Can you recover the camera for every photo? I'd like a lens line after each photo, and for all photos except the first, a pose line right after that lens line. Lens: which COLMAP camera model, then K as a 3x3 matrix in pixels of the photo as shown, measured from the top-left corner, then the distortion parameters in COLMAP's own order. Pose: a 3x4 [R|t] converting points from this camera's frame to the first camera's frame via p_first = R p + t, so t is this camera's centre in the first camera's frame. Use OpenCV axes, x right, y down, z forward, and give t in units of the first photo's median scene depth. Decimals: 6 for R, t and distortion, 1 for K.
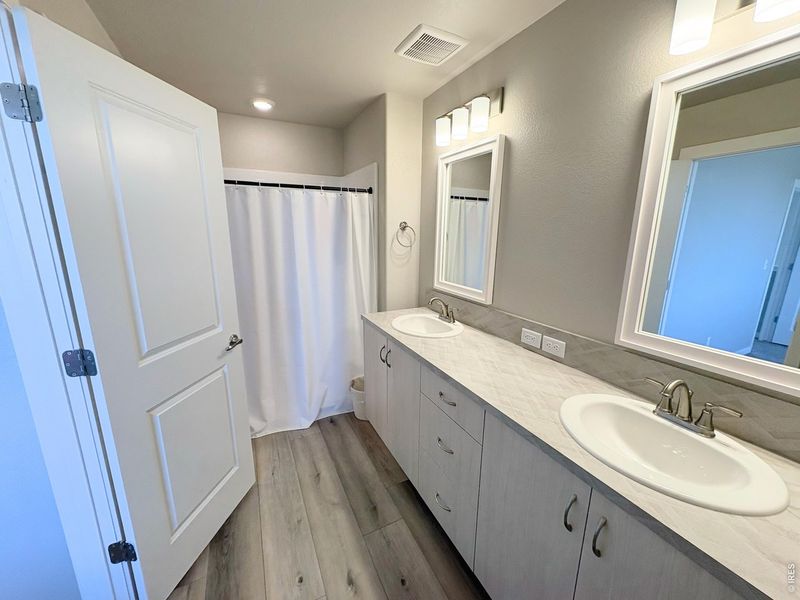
lens RADIAL K [[317.3, 0, 400.0], [0, 317.3, 300.0], [0, 0, 1]] dist [-0.000861, -0.000446]
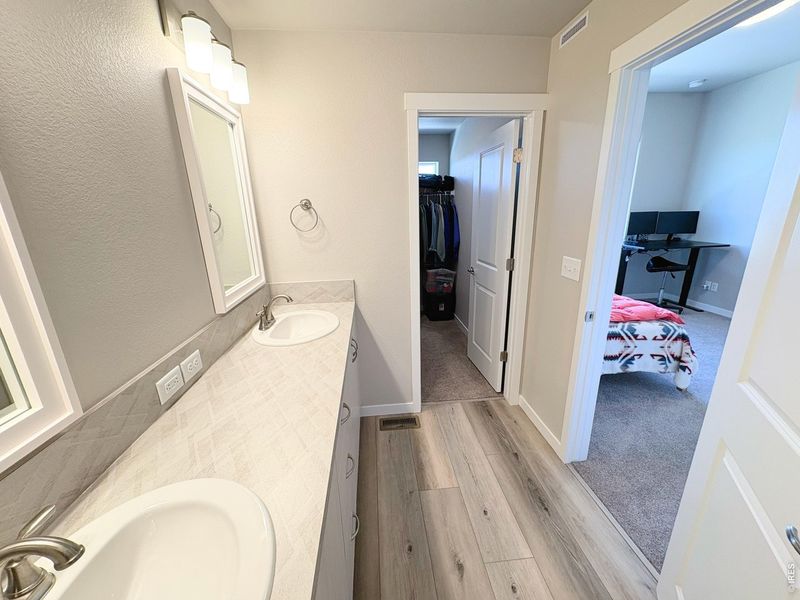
lens RADIAL K [[317.3, 0, 400.0], [0, 317.3, 300.0], [0, 0, 1]] dist [-0.000861, -0.000446]
pose [[-0.931320, -0.087783, 0.353463, -0.247038], [0.094536, 0.878984, 0.467386, -0.312487], [-0.351717, 0.468701, -0.810318, 1.420922]]
